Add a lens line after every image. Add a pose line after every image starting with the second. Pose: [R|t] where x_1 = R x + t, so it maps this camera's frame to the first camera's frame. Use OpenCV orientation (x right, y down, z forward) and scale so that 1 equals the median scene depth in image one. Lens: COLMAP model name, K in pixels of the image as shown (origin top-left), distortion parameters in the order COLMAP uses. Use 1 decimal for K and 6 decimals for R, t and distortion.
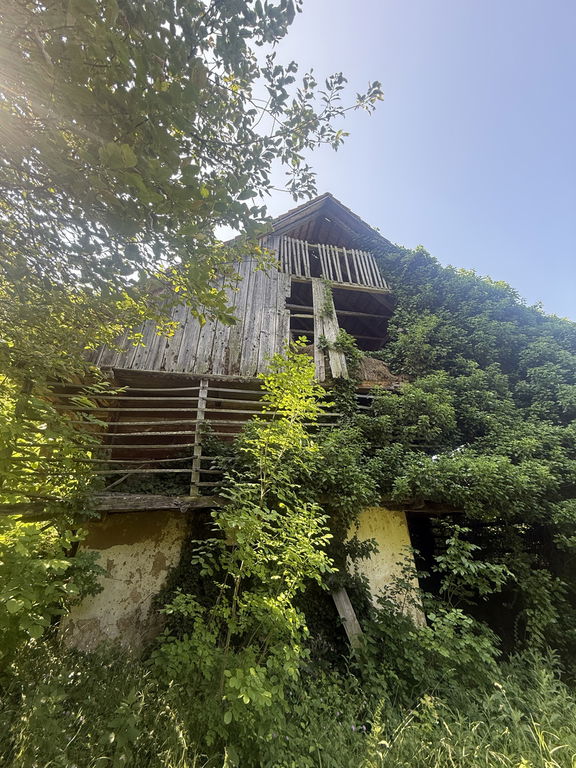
lens RADIAL K [[304.4, 0, 287.6], [0, 304.4, 384.4], [0, 0, 1]] dist [-0.004231, 0.001043]
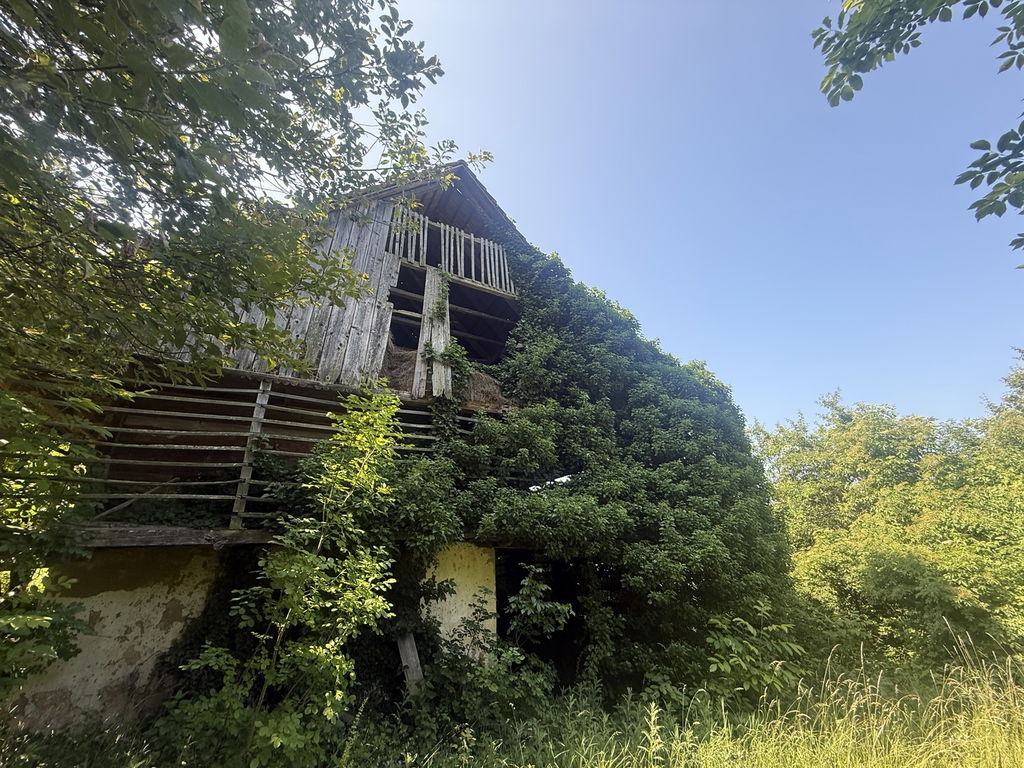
lens RADIAL K [[405.8, 0, 508.4], [0, 405.8, 386.0], [0, 0, 1]] dist [-0.004231, 0.001043]
pose [[0.952934, 0.121200, 0.277898, 0.035772], [-0.132050, 0.991029, 0.020590, -0.122725], [-0.272909, -0.056318, 0.960390, -0.196156]]
